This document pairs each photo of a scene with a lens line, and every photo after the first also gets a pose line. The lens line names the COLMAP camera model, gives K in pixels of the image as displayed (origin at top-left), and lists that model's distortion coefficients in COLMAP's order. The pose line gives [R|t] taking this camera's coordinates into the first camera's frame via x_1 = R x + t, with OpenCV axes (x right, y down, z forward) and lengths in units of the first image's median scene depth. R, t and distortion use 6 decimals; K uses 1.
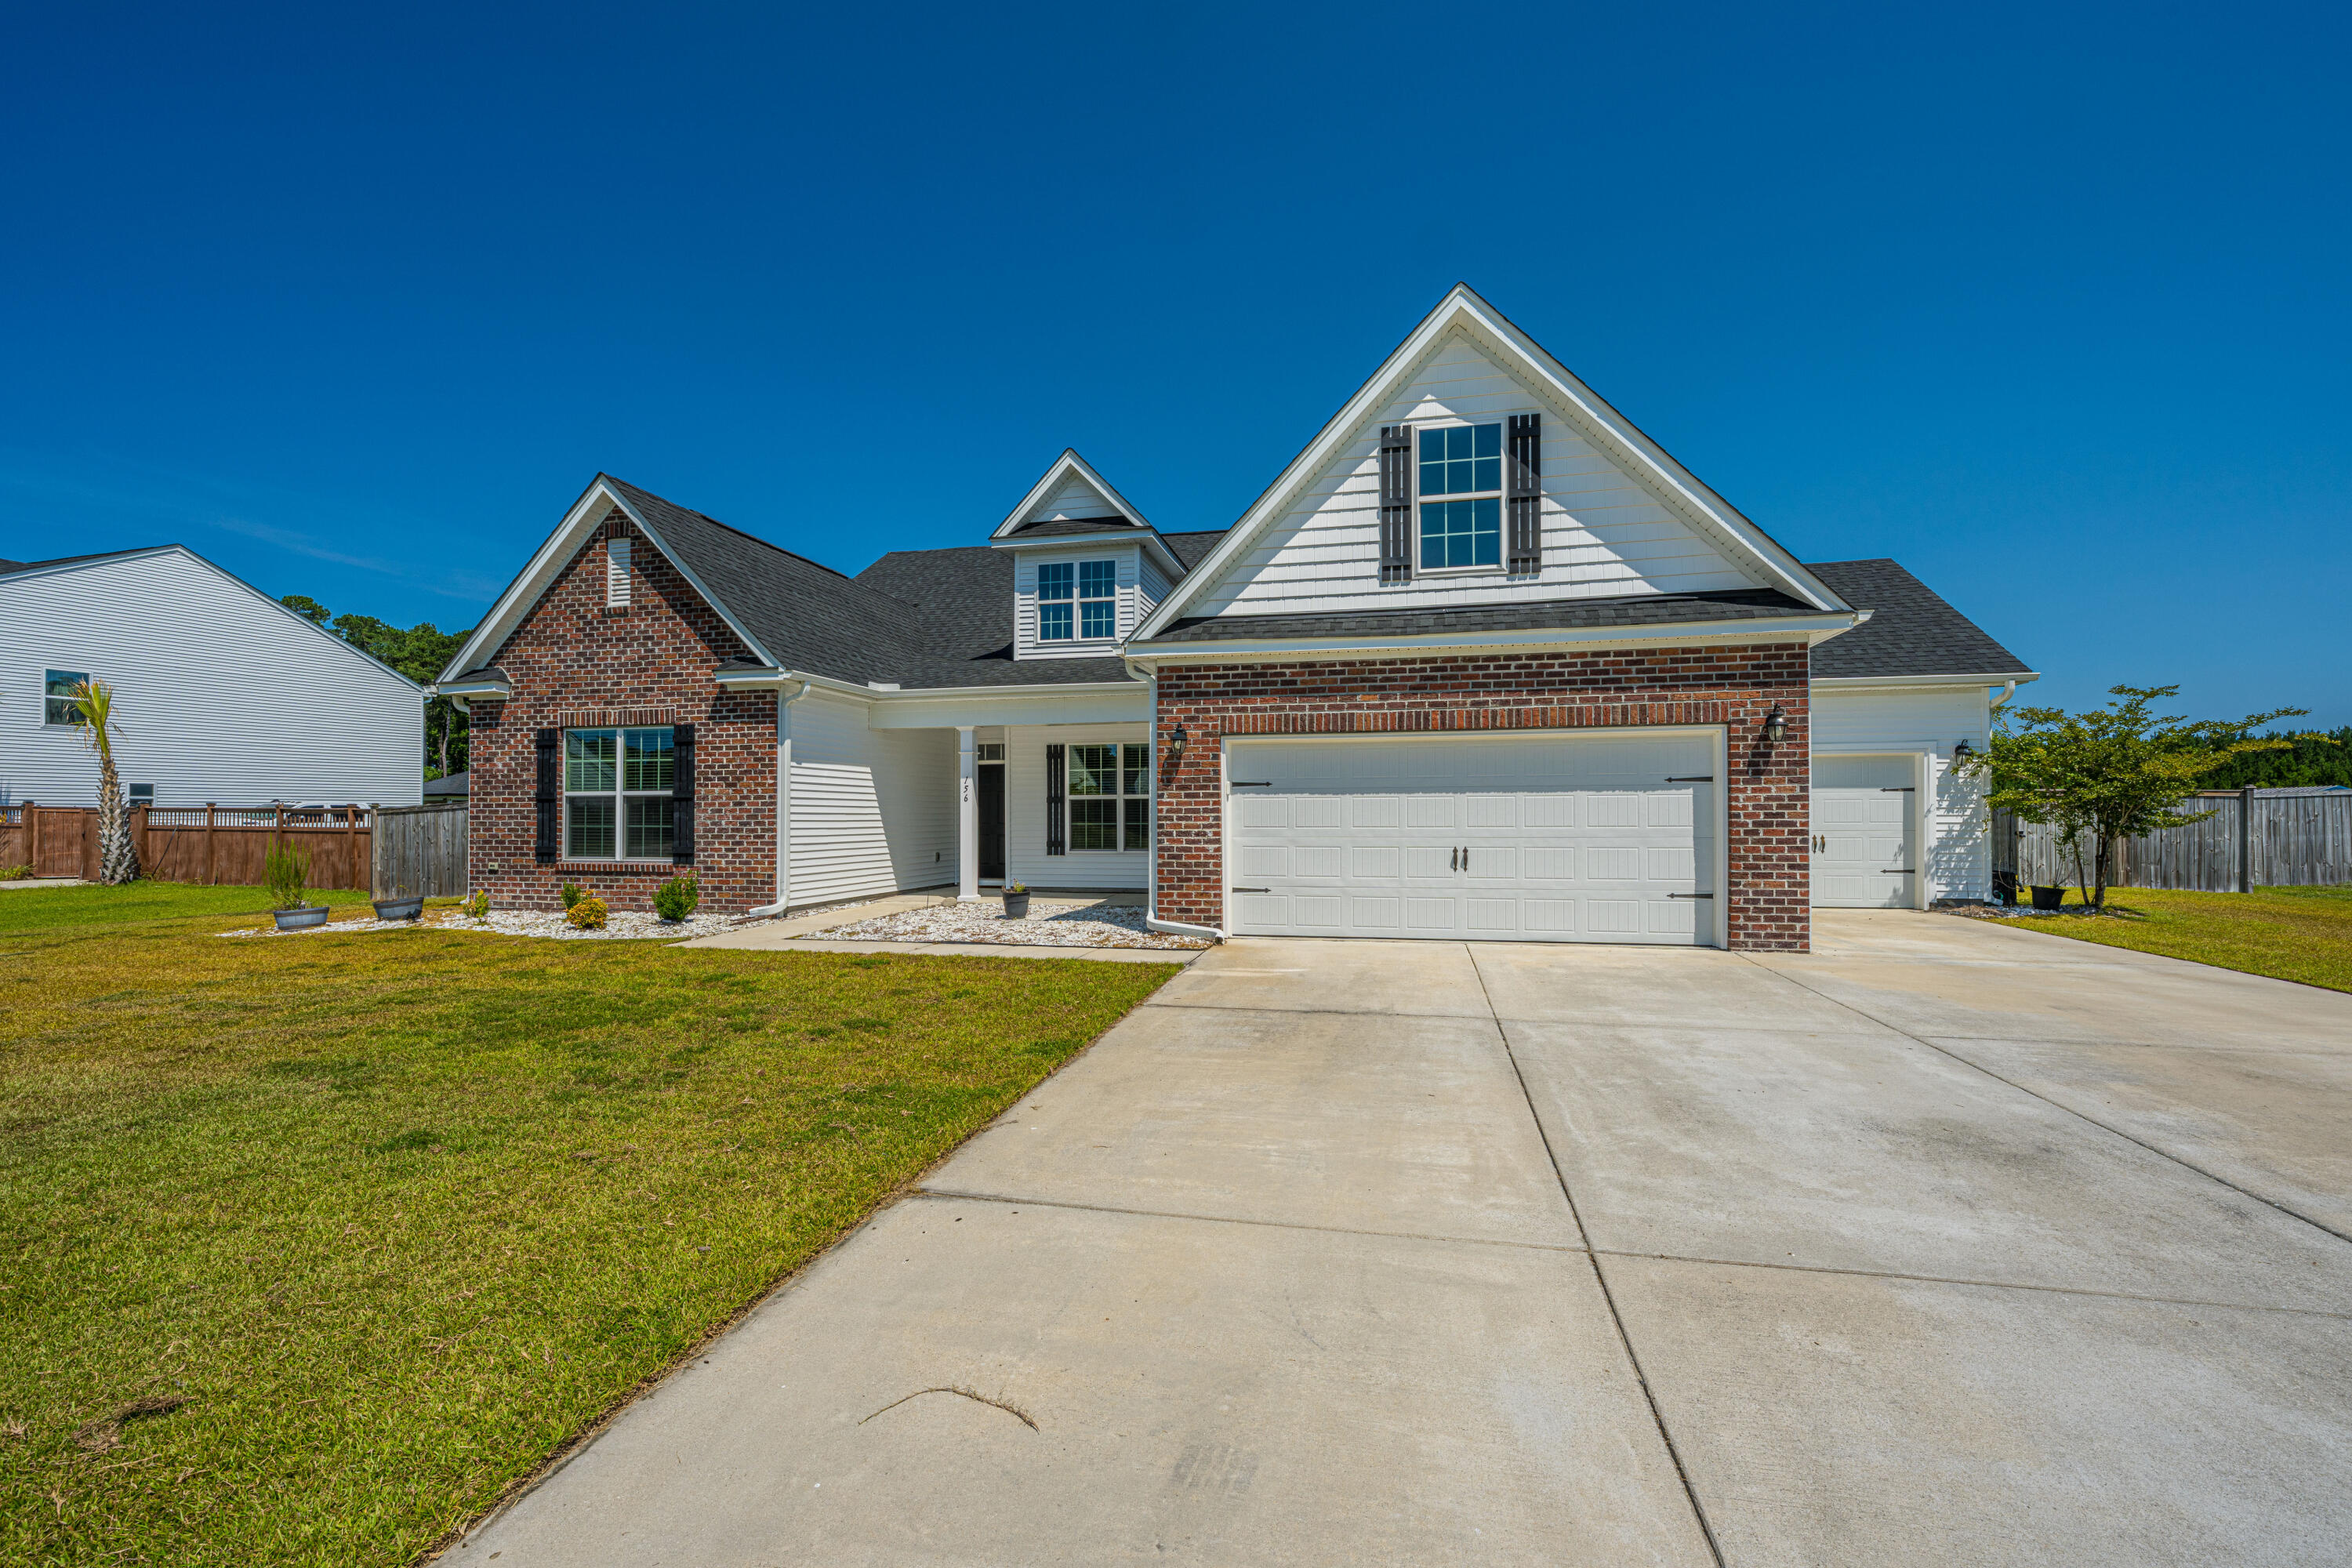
lens RADIAL K [[965.1, 0, 1179.7], [0, 965.1, 827.5], [0, 0, 1]] dist [0.000038, -0.000004]
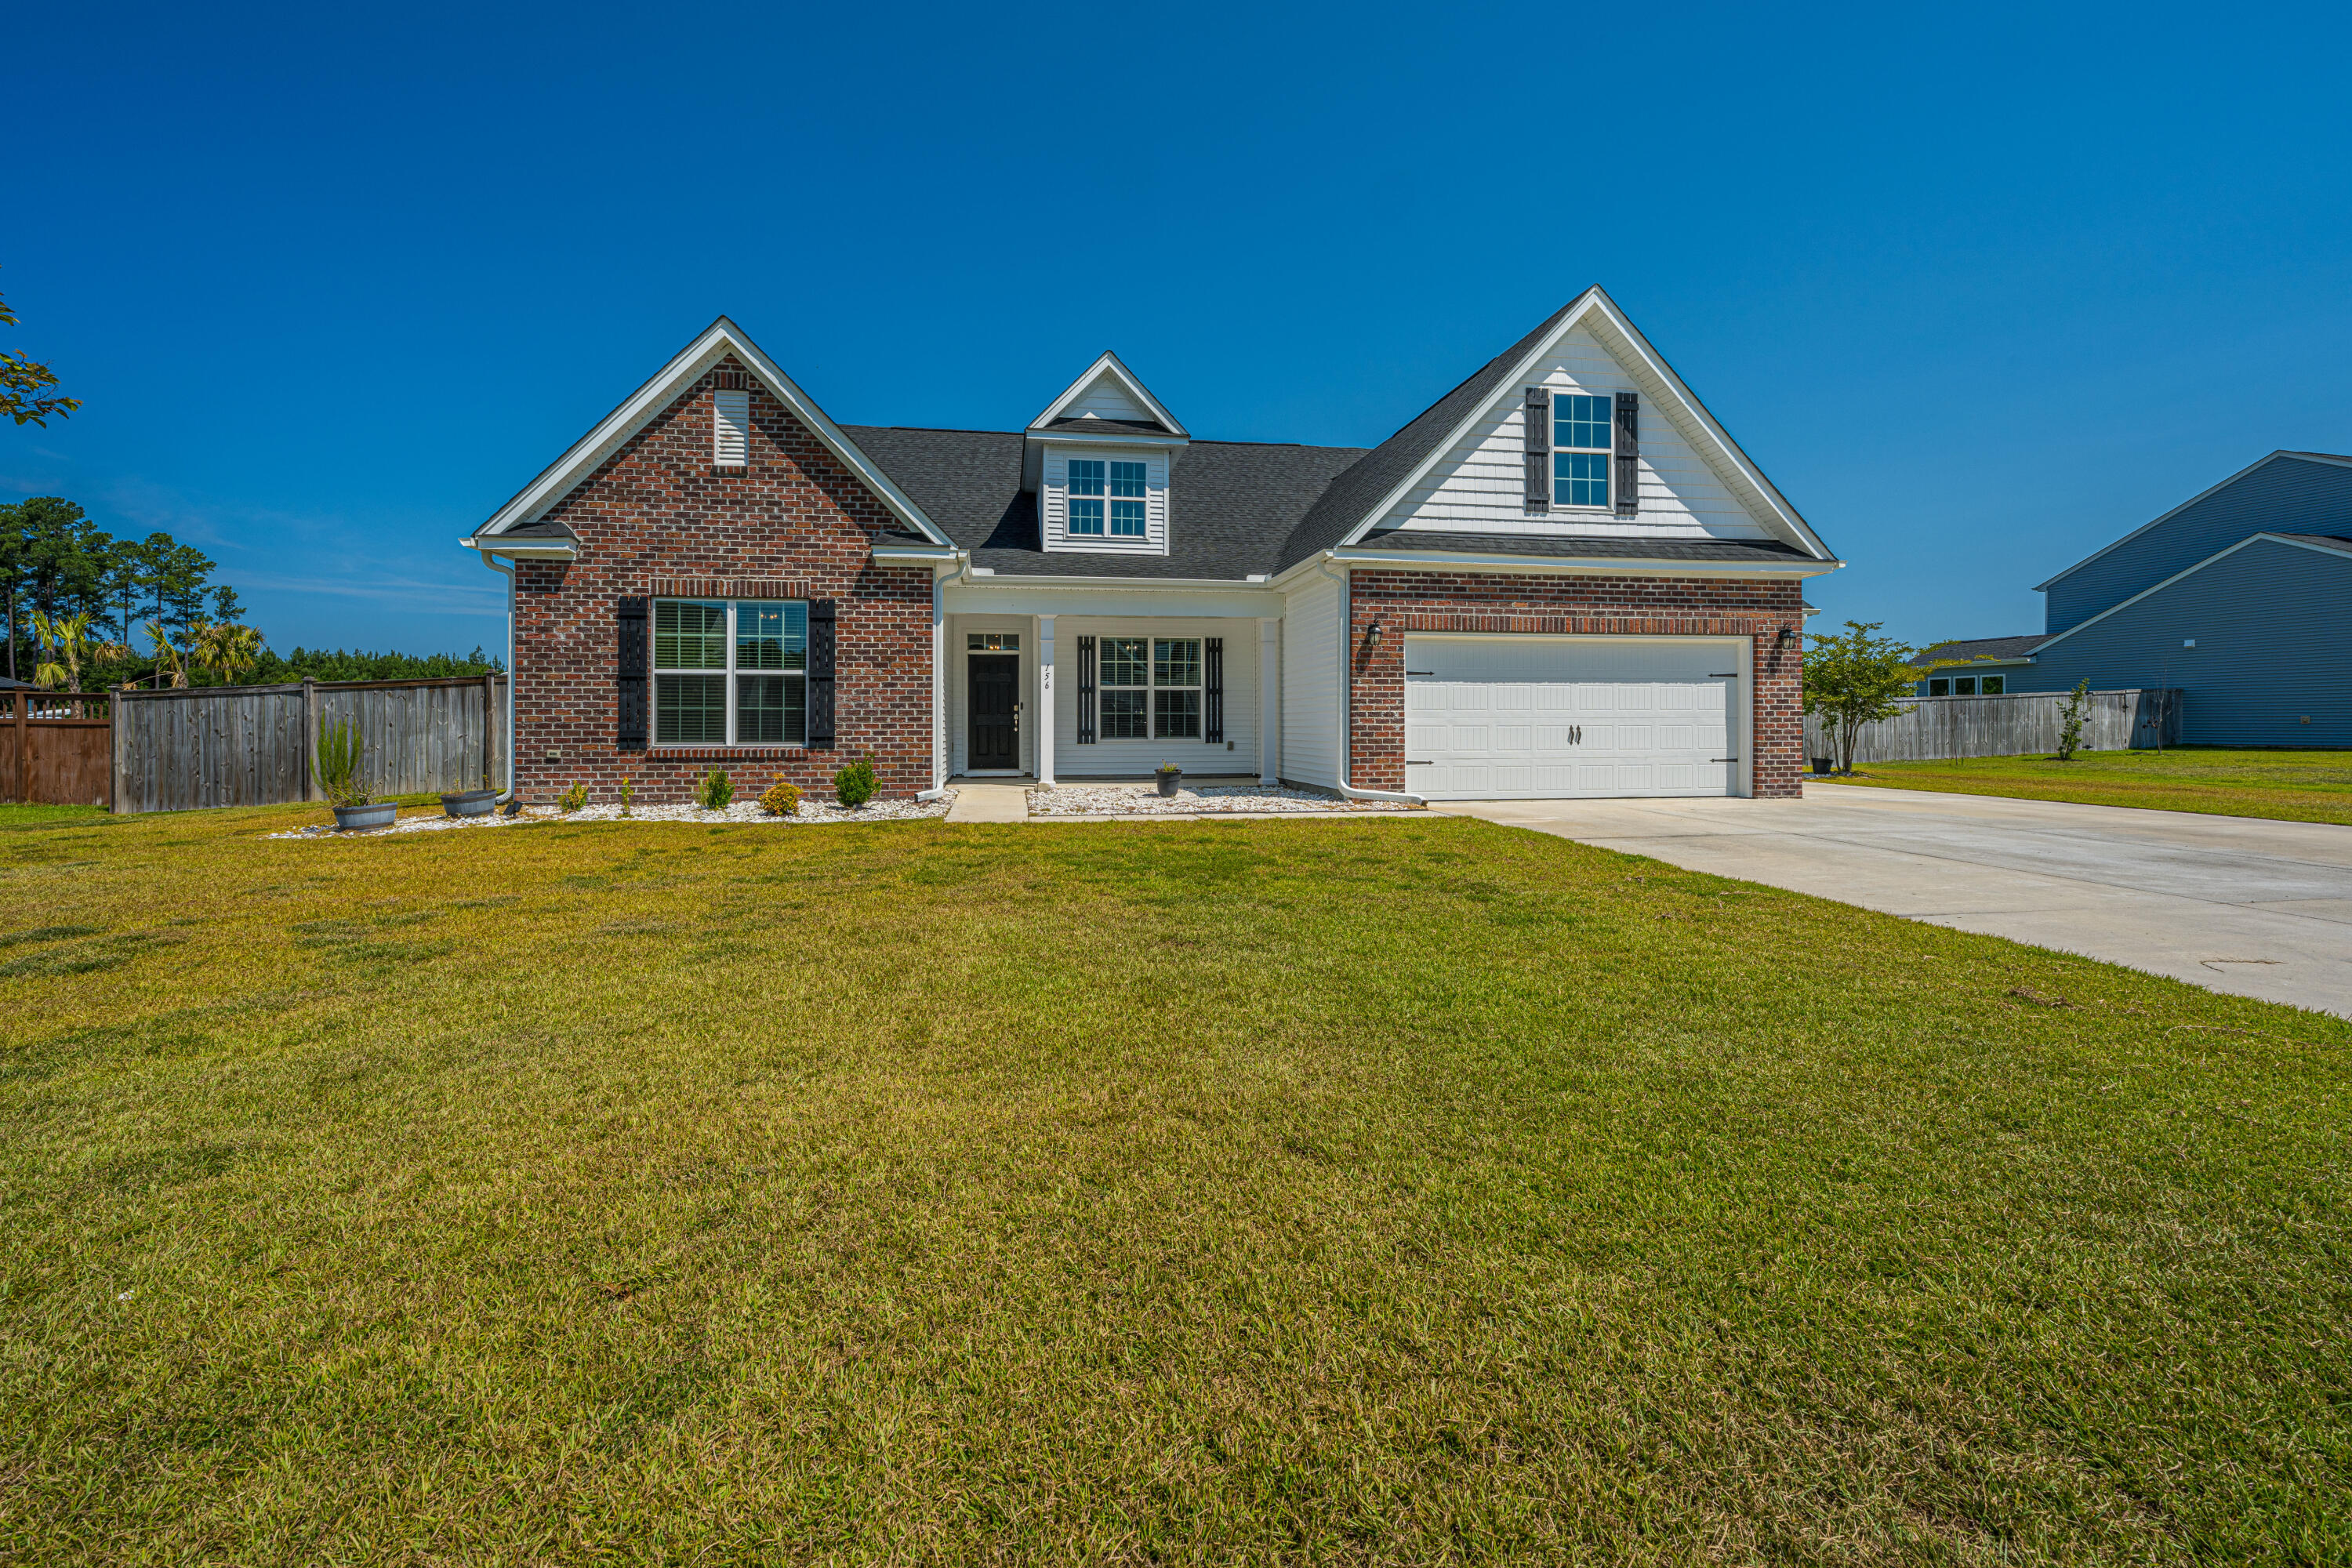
lens RADIAL K [[976.2, 0, 1179.6], [0, 976.2, 744.1], [0, 0, 1]] dist [-0.000910, -0.000054]
pose [[0.931769, -0.005101, 0.363016, -0.534941], [0.002315, 0.999964, 0.008108, 0.026716], [-0.363045, -0.006714, 0.931748, -0.009148]]
